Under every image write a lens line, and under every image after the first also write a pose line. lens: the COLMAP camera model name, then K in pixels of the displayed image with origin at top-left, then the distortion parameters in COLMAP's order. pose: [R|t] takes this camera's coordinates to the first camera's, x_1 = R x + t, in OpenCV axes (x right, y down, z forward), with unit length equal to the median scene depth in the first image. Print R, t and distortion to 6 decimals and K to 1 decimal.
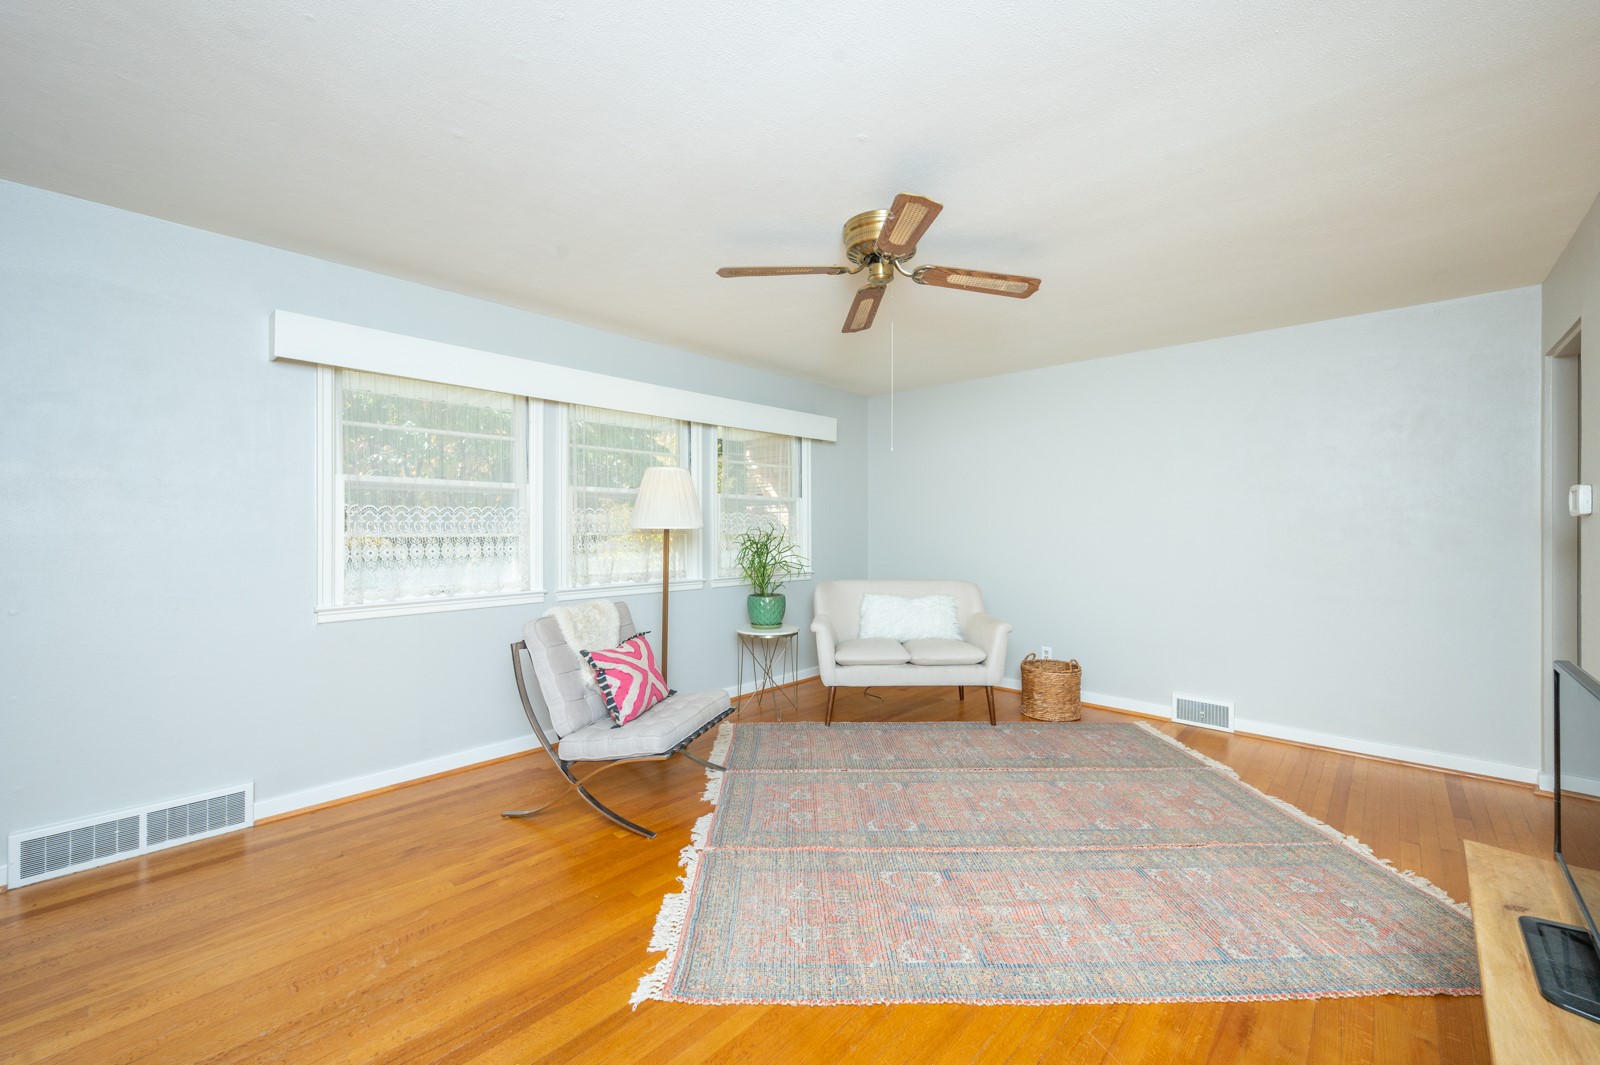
lens RADIAL K [[637.4, 0, 804.1], [0, 637.4, 527.2], [0, 0, 1]] dist [0.001103, -0.000066]
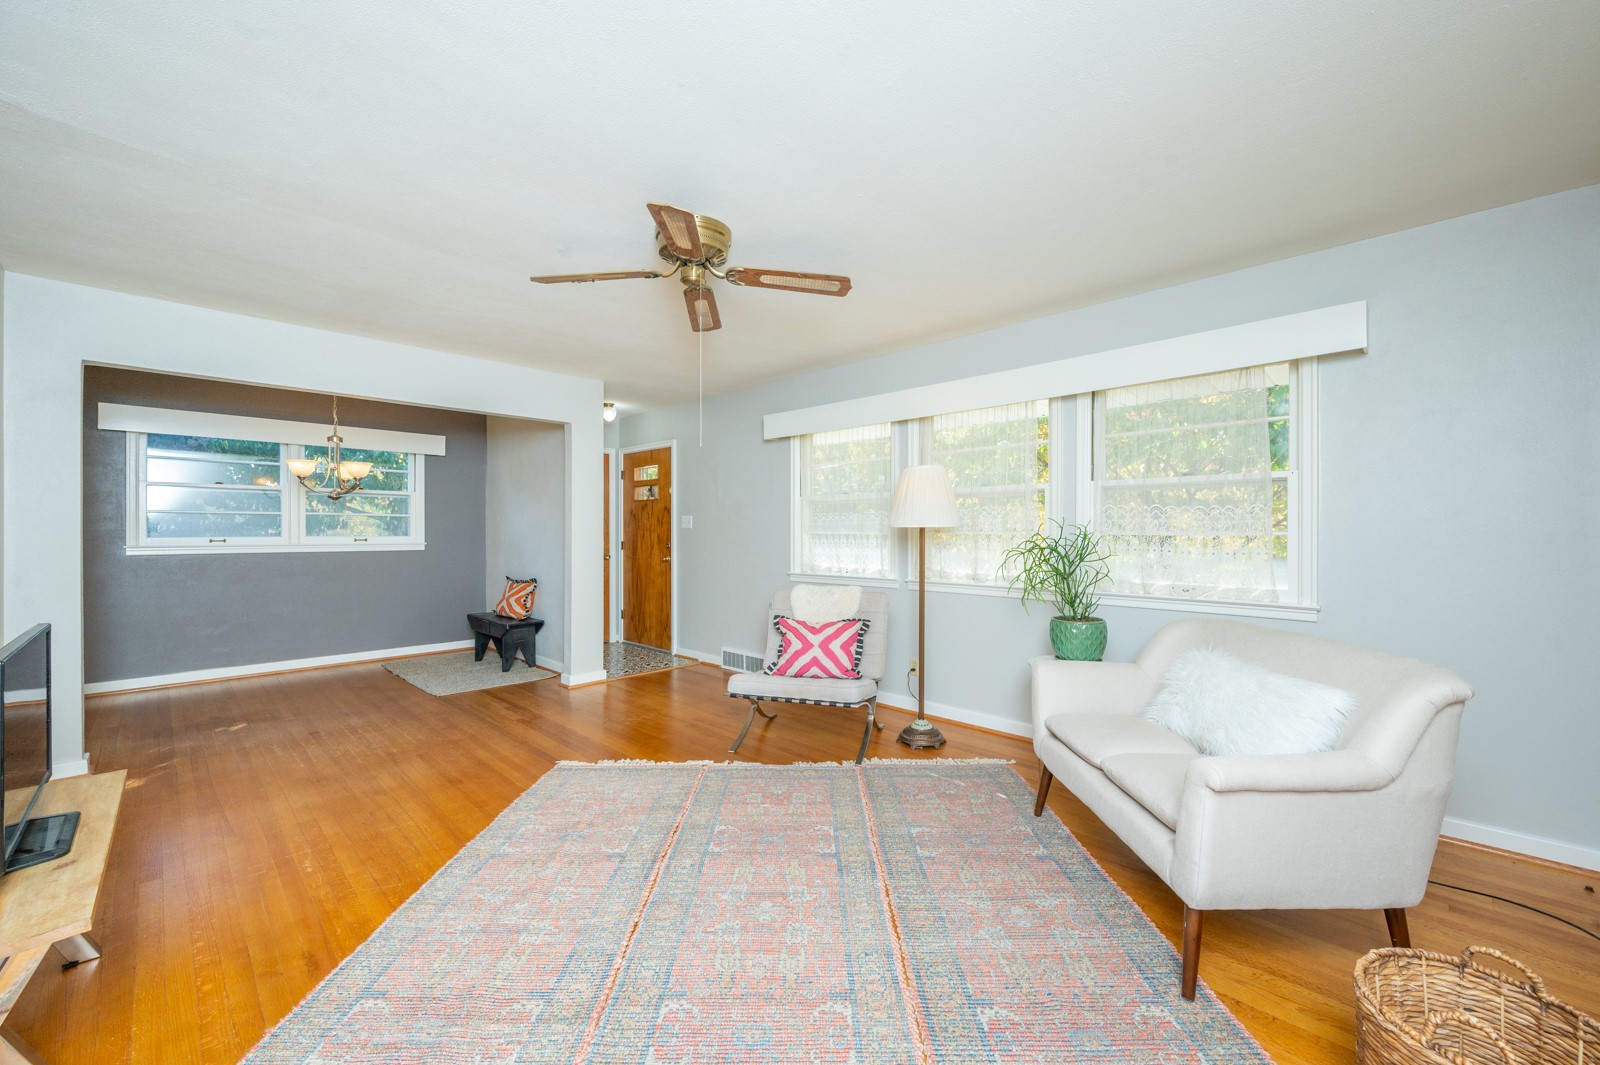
lens RADIAL K [[637.4, 0, 804.7], [0, 637.4, 535.0], [0, 0, 1]] dist [0.001103, -0.000066]
pose [[-0.030894, 0.007119, -0.999497, 0.942556], [0.004092, 0.999967, 0.006995, 0.007650], [0.999514, -0.003874, -0.030922, 1.004415]]
